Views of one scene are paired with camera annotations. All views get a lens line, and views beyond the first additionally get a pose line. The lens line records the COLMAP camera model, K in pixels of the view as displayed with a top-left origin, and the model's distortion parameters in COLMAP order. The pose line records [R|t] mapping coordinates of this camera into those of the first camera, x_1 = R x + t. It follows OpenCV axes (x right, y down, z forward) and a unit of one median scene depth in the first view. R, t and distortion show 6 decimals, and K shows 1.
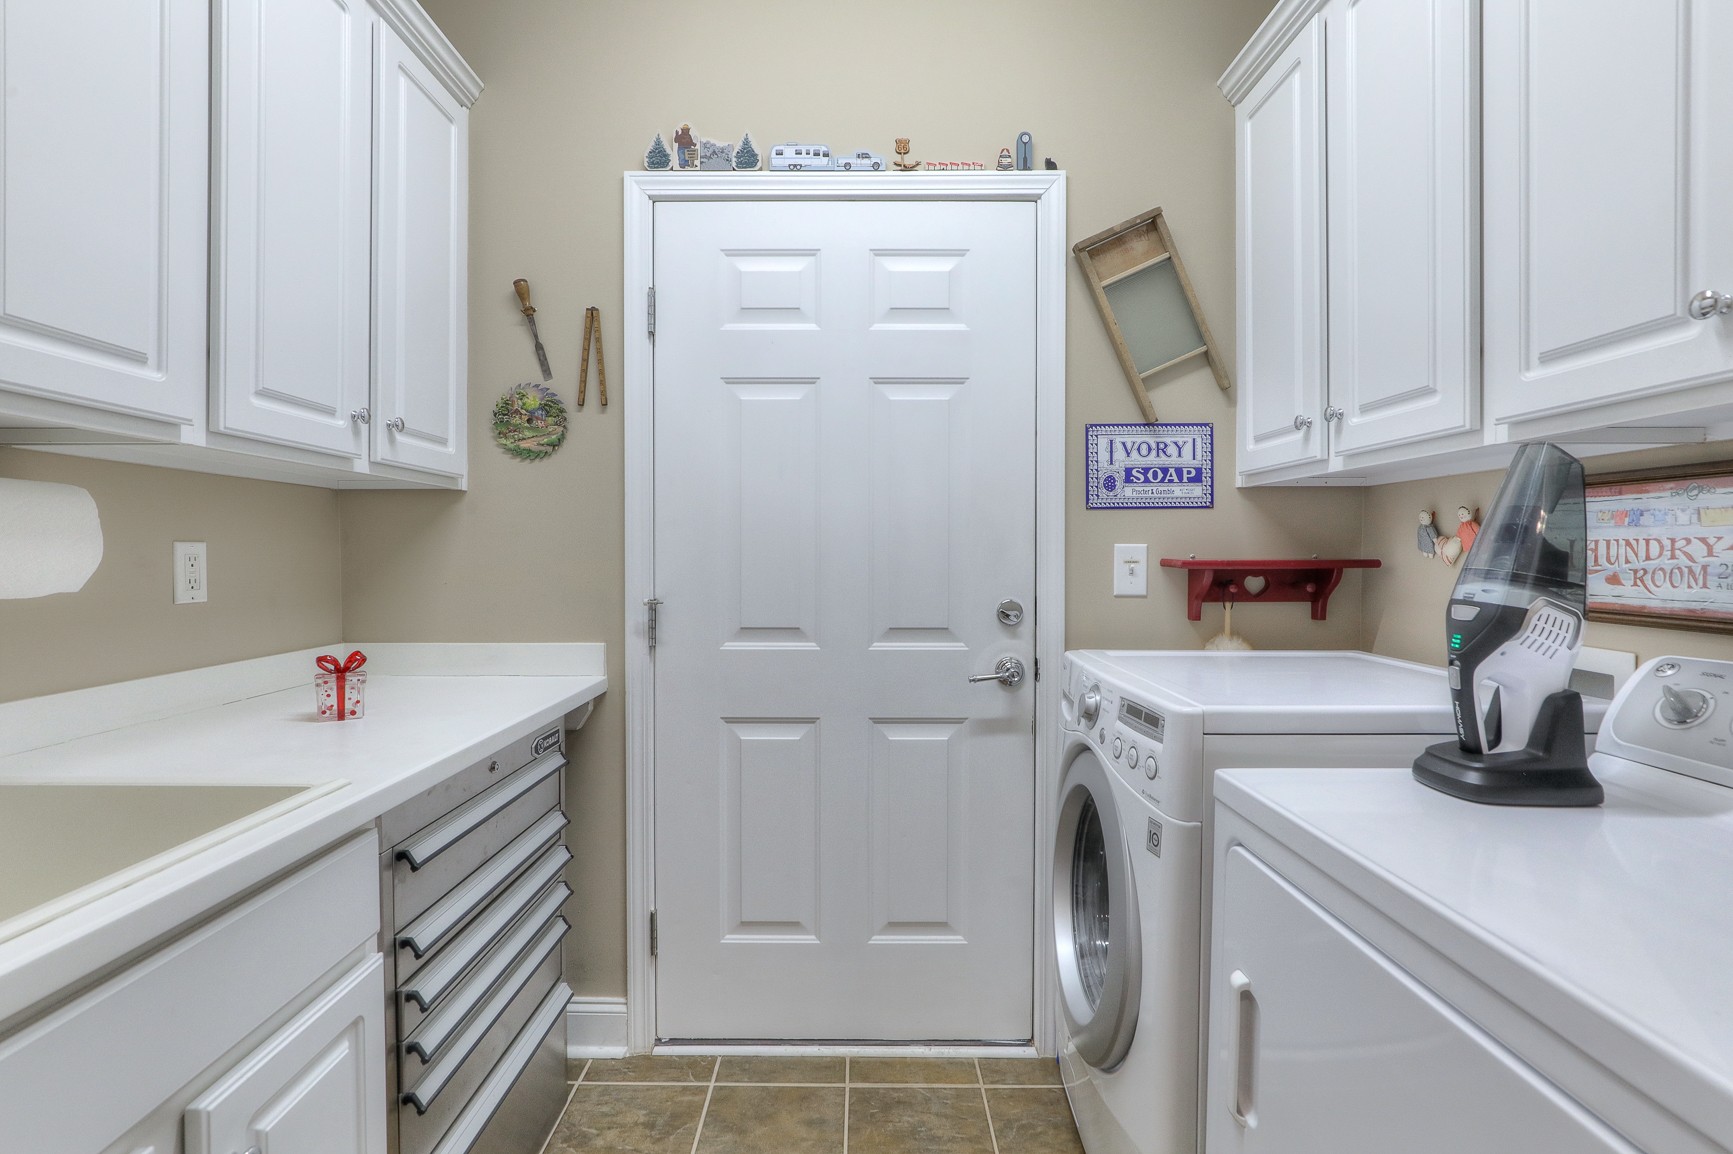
lens RADIAL K [[831.9, 0, 864.7], [0, 831.9, 563.1], [0, 0, 1]] dist [-0.021366, 0.005439]
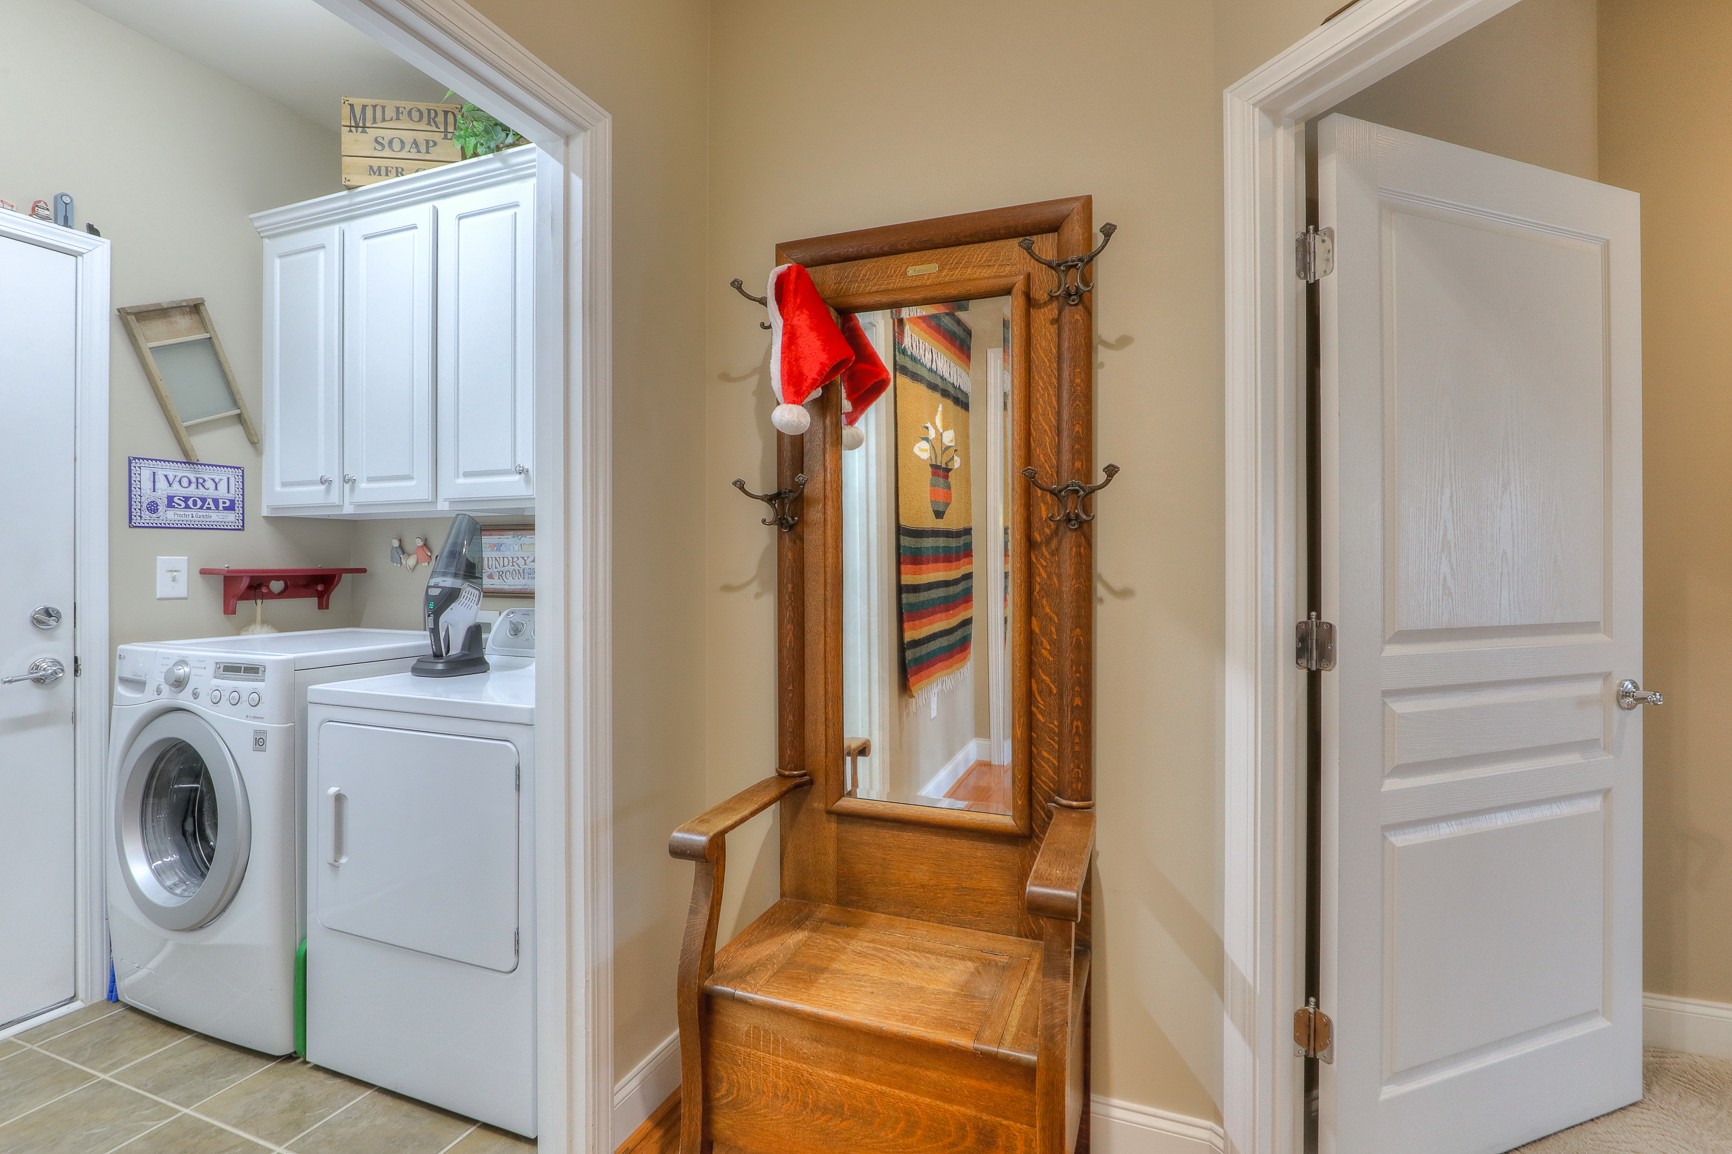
lens RADIAL K [[788.0, 0, 855.1], [0, 788.0, 562.3], [0, 0, 1]] dist [-0.020562, 0.005044]
pose [[0.378155, 0.001015, 0.925742, -0.382732], [0.011792, 0.999913, -0.005914, 0.004513], [-0.925667, 0.013153, 0.378111, -0.402291]]
